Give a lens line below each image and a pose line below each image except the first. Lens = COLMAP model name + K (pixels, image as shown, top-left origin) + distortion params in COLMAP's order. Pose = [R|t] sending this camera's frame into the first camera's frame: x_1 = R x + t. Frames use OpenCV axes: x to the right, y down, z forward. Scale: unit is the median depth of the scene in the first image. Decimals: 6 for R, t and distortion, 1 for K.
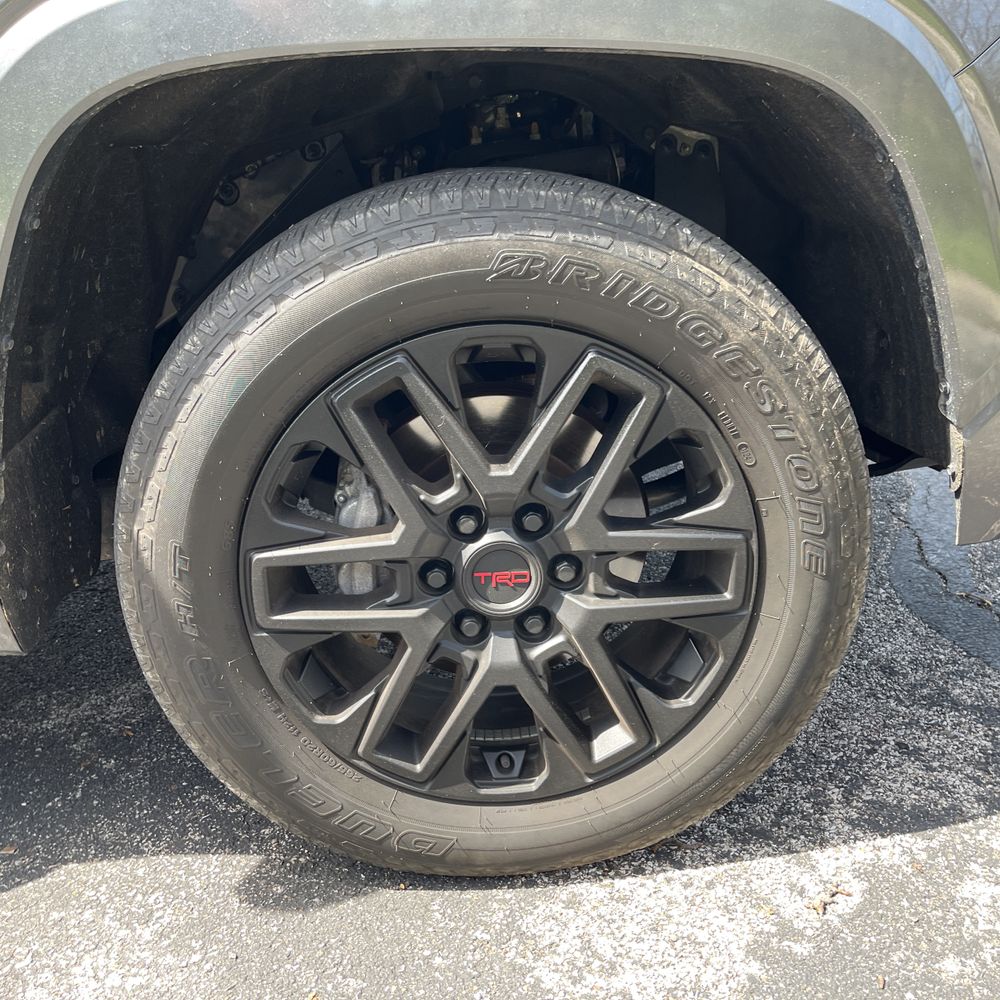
lens RADIAL K [[1025.5, 0, 500.0], [0, 1025.5, 500.0], [0, 0, 1]] dist [0.081469, -0.122637]
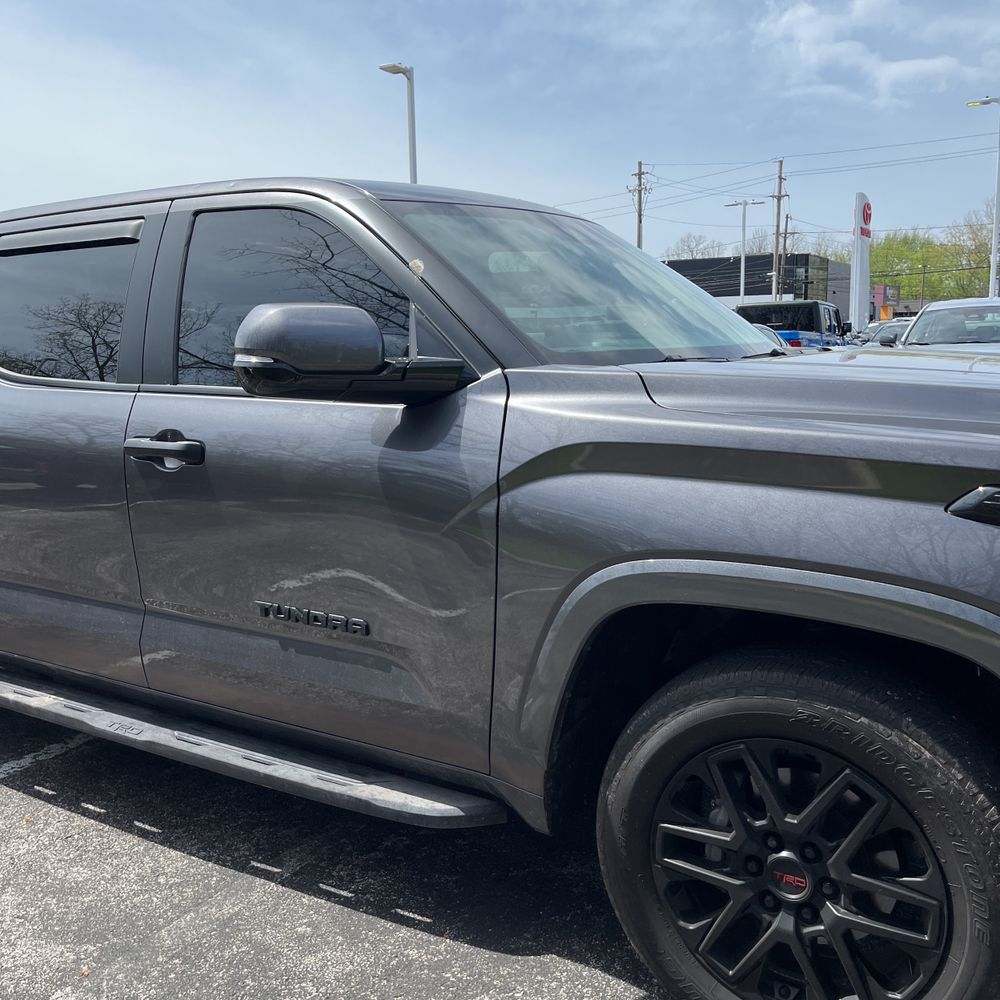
lens RADIAL K [[1025.5, 0, 500.0], [0, 1025.5, 500.0], [0, 0, 1]] dist [0.081469, -0.122637]
pose [[0.816308, 0.129145, -0.562994, 0.514740], [-0.221994, 0.969971, -0.099376, -0.267109], [0.533254, 0.206103, 0.820464, -0.849596]]
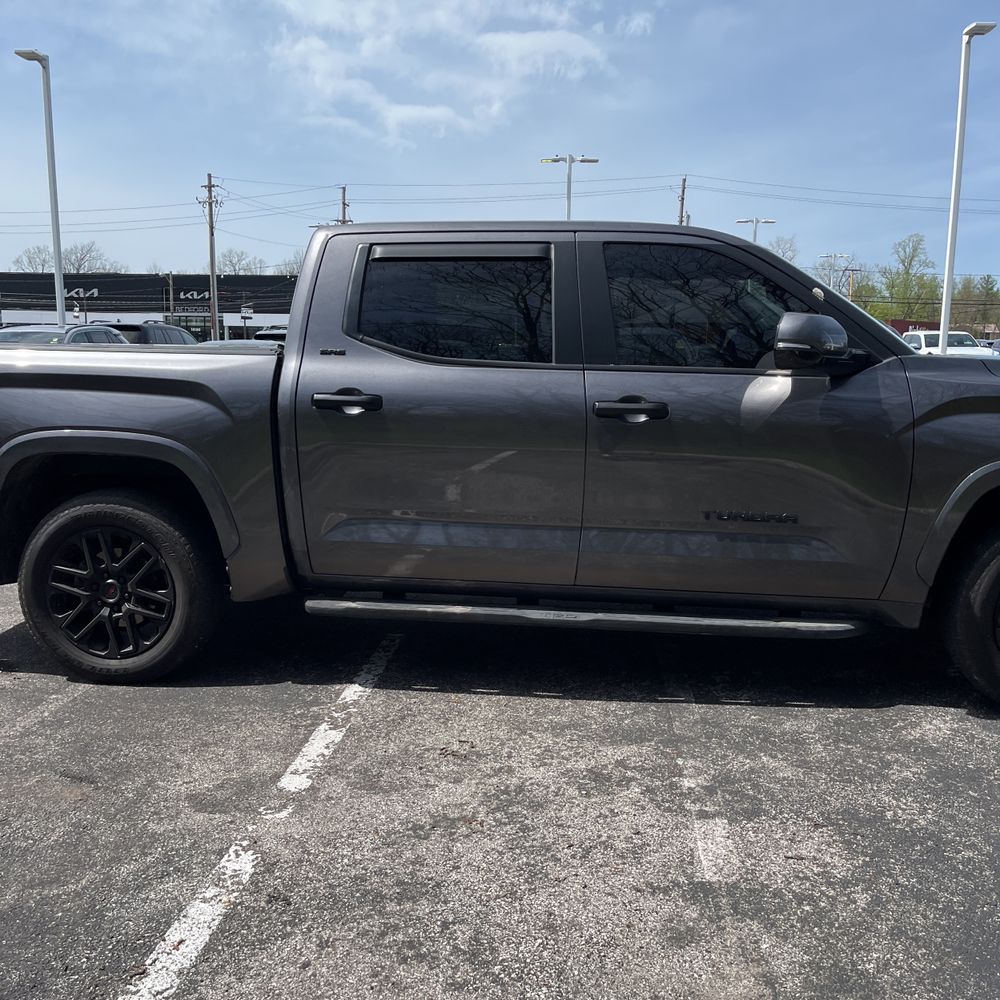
lens RADIAL K [[1009.3, 0, 511.7], [0, 1009.3, 527.5], [0, 0, 1]] dist [0.023028, 0.004884]
pose [[0.983299, 0.092066, -0.156996, -1.359087], [-0.117756, 0.979557, -0.163097, 0.556028], [0.138771, 0.178860, 0.974039, -2.630319]]
